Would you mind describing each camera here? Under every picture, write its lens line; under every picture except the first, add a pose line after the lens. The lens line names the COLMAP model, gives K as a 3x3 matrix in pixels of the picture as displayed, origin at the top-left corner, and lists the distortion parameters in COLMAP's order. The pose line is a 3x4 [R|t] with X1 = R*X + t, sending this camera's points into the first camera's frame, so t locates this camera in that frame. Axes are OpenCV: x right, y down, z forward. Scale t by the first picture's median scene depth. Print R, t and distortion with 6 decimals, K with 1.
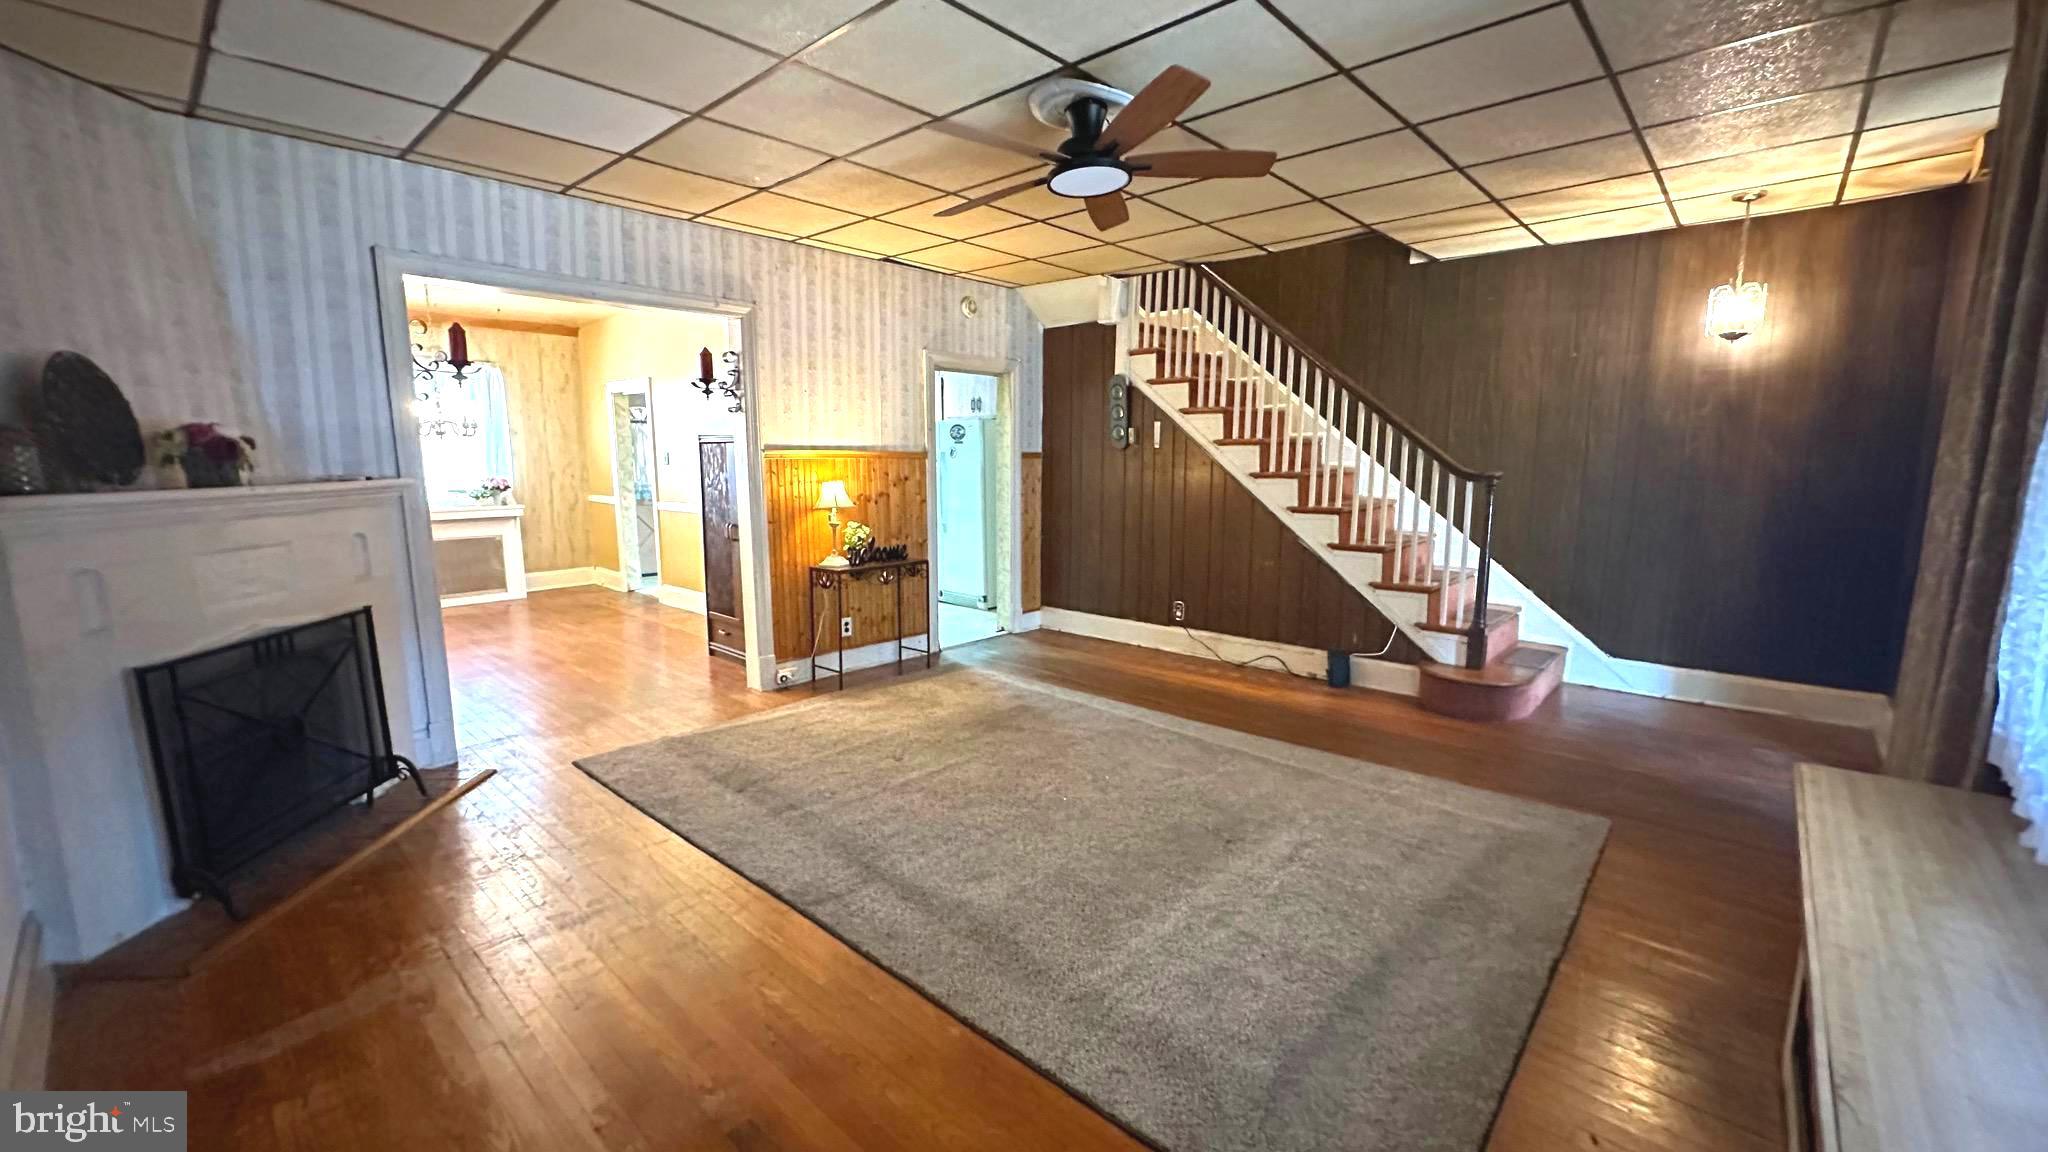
lens RADIAL K [[822.3, 0, 1024.2], [0, 822.3, 577.2], [0, 0, 1]] dist [-0.002607, 0.000428]
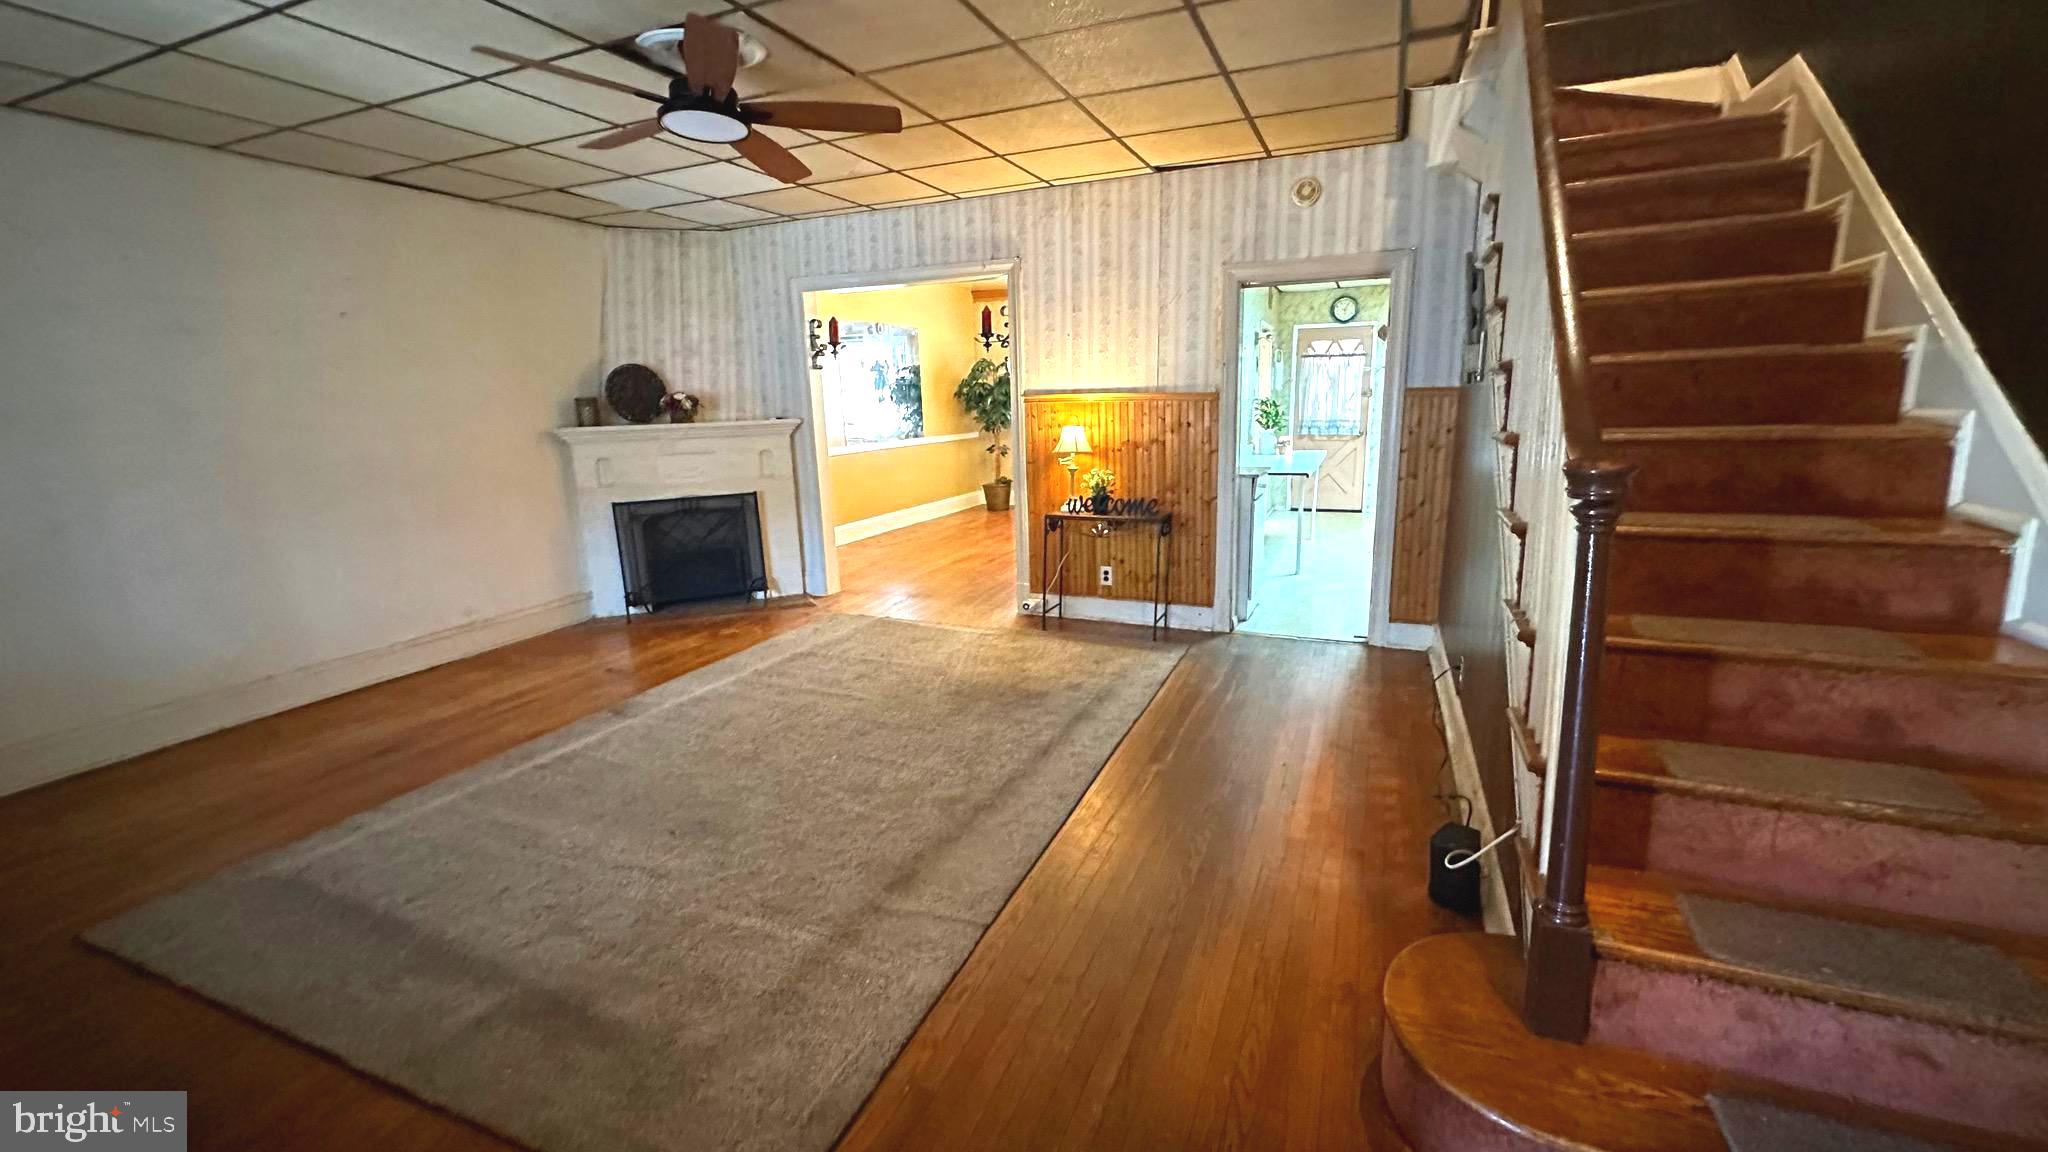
lens RADIAL K [[822.3, 0, 1028.2], [0, 822.3, 574.2], [0, 0, 1]] dist [-0.002607, 0.000428]
pose [[0.343045, 0.195555, -0.918737, 0.698822], [-0.113332, 0.979560, 0.166184, -0.100142], [0.932457, 0.047114, 0.358196, 0.603487]]
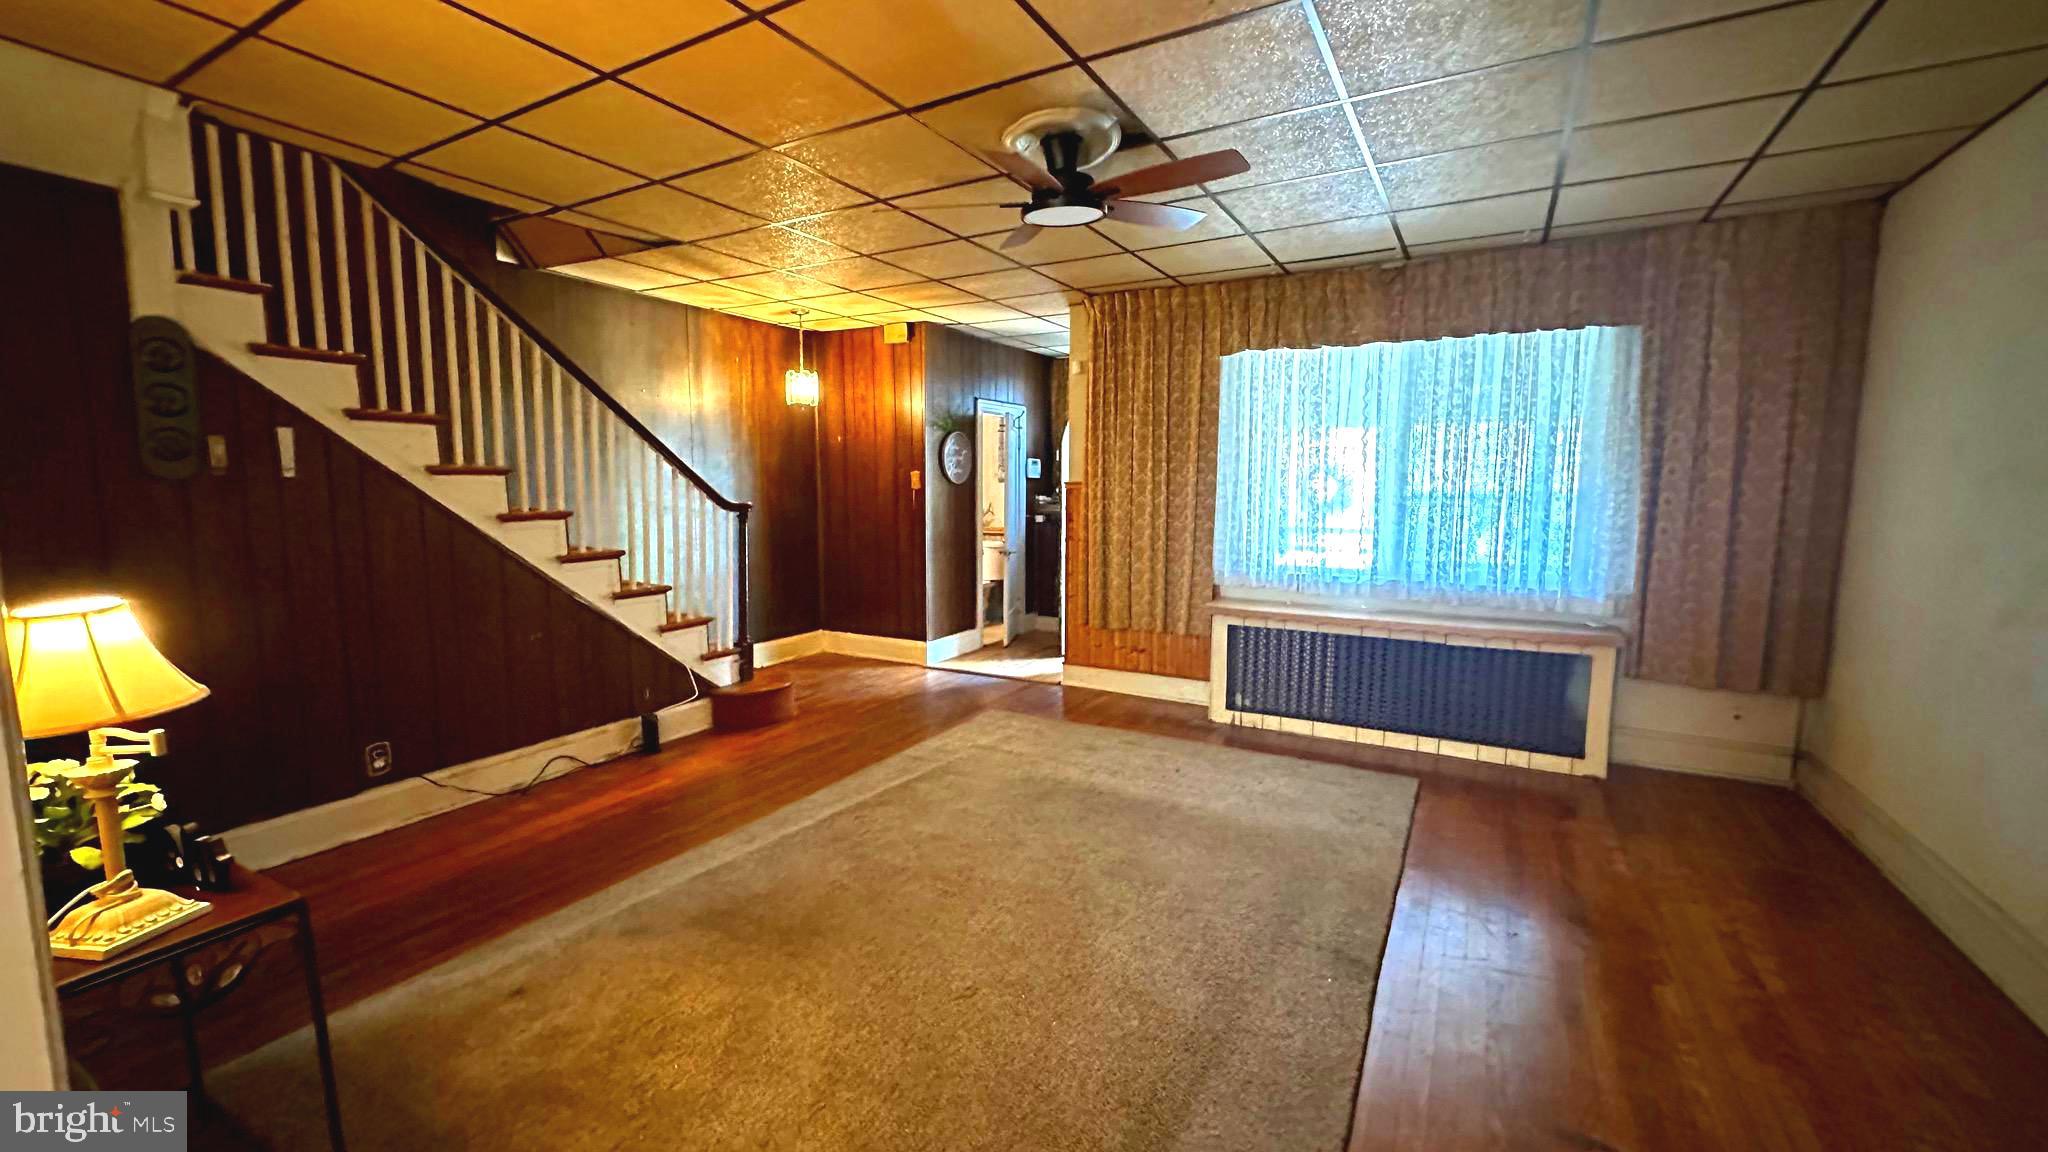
lens RADIAL K [[822.3, 0, 1019.4], [0, 822.3, 575.9], [0, 0, 1]] dist [-0.002607, 0.000428]
pose [[-0.230752, -0.110774, 0.966686, -0.537214], [0.140757, 0.979248, 0.145813, -0.123618], [-0.962778, 0.169714, -0.210372, 0.778872]]
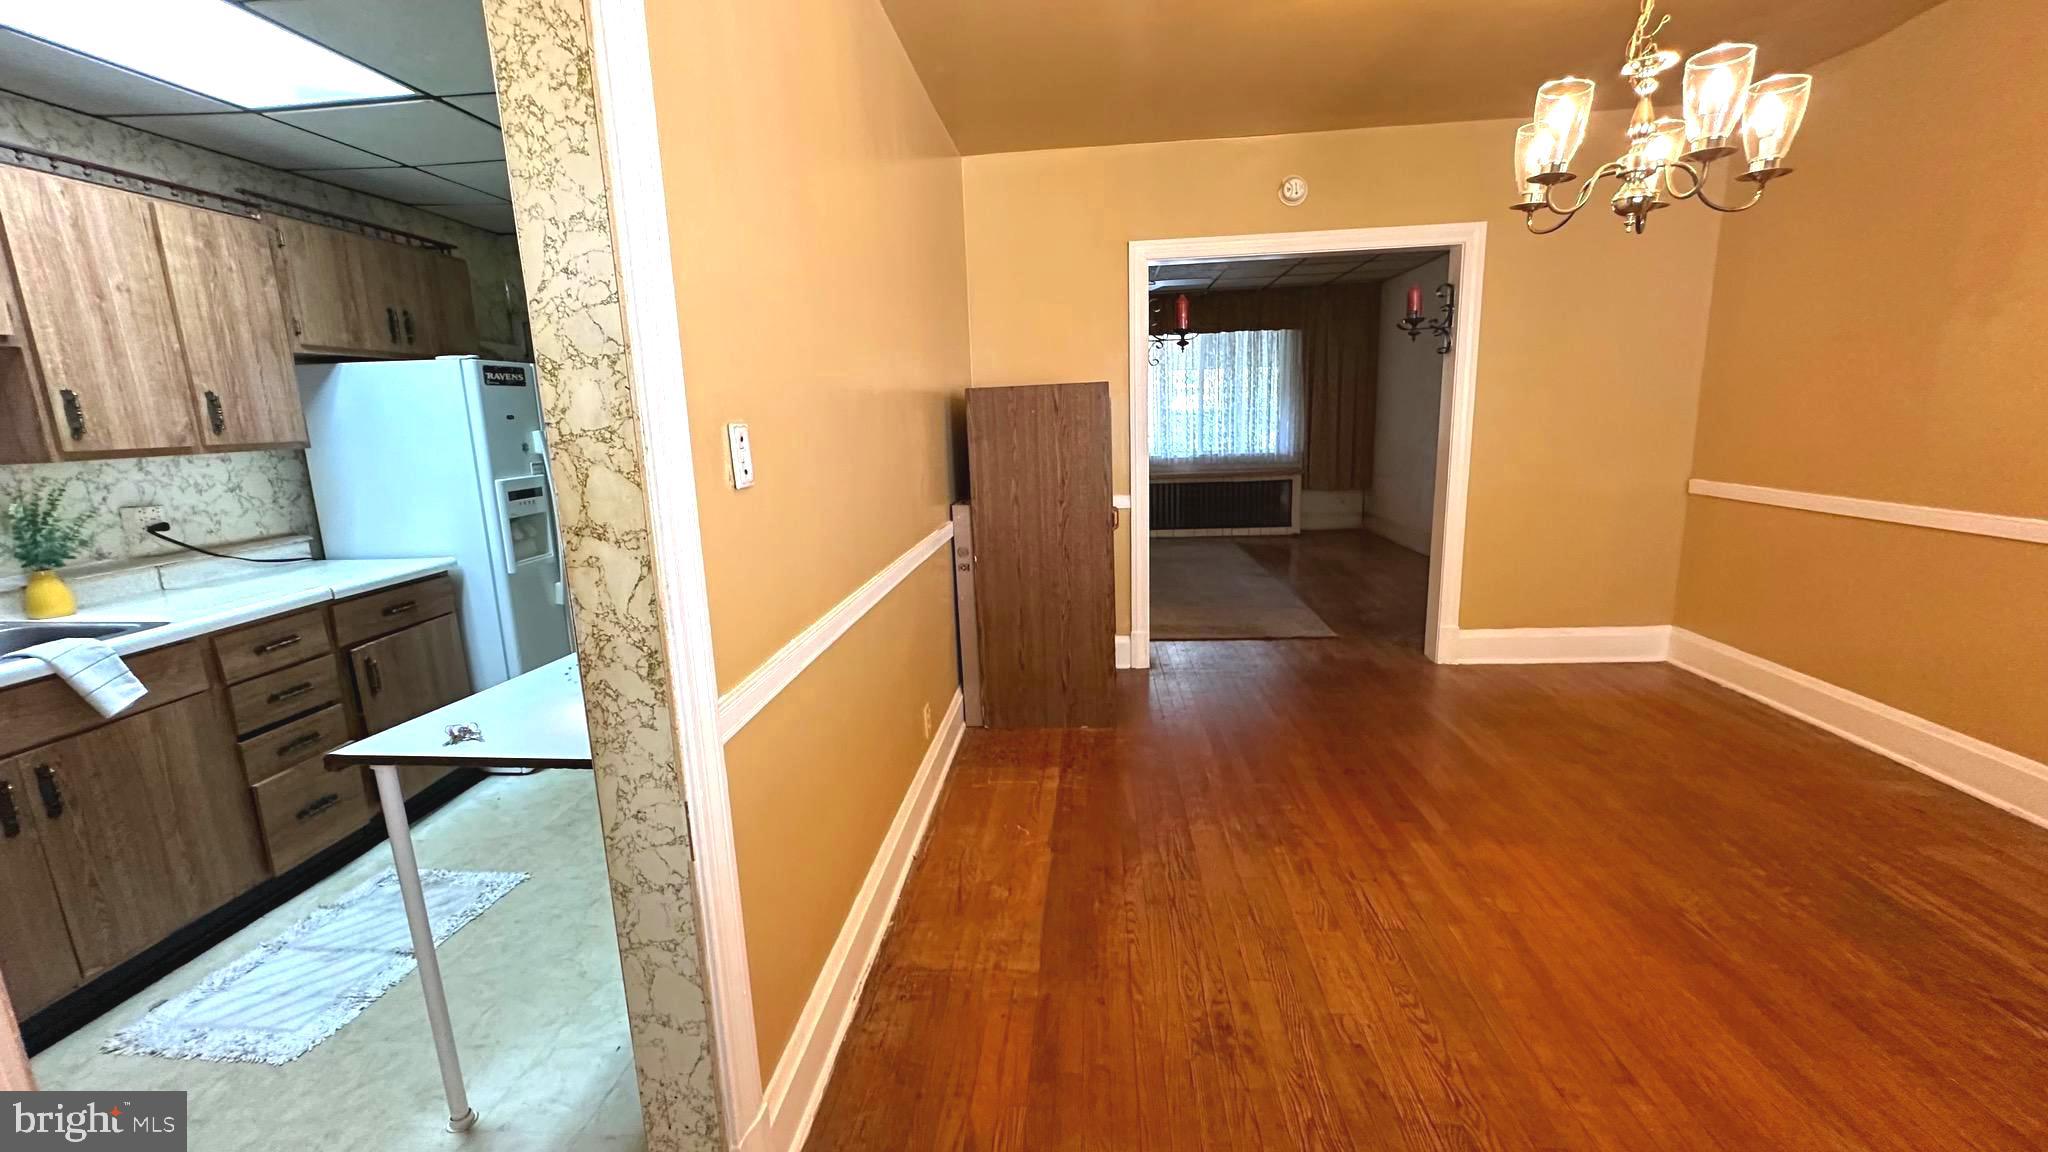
lens RADIAL K [[822.3, 0, 1023.7], [0, 822.3, 573.2], [0, 0, 1]] dist [-0.002607, 0.000428]
pose [[-0.618062, -0.133121, 0.774777, -0.954685], [0.147321, 0.948484, 0.280489, -0.246417], [-0.772202, 0.287500, -0.566610, 1.614668]]
